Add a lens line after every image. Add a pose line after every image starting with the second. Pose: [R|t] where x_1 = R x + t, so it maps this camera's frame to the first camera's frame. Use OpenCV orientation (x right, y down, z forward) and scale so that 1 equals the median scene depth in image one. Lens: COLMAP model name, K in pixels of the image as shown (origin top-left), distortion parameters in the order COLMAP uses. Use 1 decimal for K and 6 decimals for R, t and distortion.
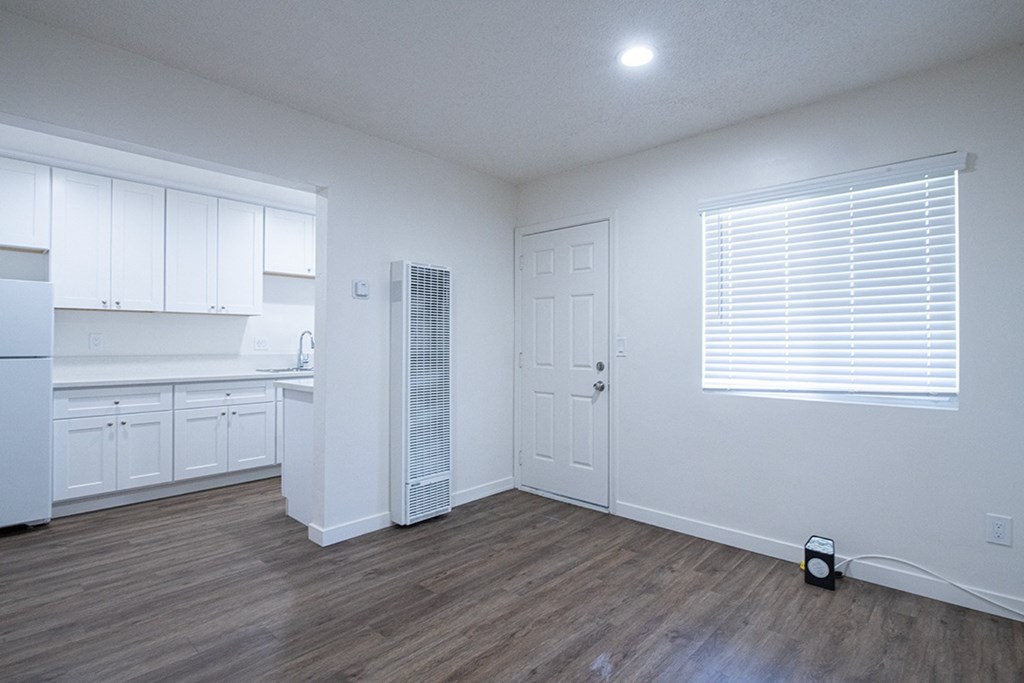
lens RADIAL K [[497.6, 0, 510.5], [0, 497.6, 341.9], [0, 0, 1]] dist [-0.010550, -0.000977]
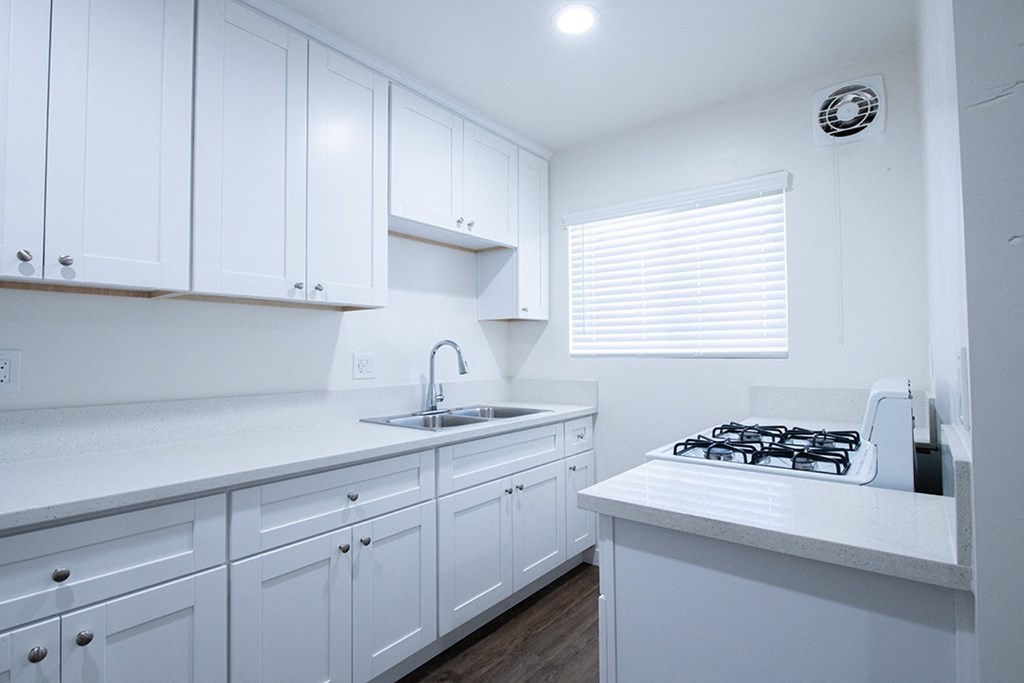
lens RADIAL K [[497.6, 0, 513.2], [0, 497.6, 339.8], [0, 0, 1]] dist [-0.010550, -0.000977]
pose [[0.996905, -0.008355, 0.078170, -0.501375], [0.010366, 0.999625, -0.025360, -0.011630], [-0.077929, 0.026092, 0.996617, 0.622372]]
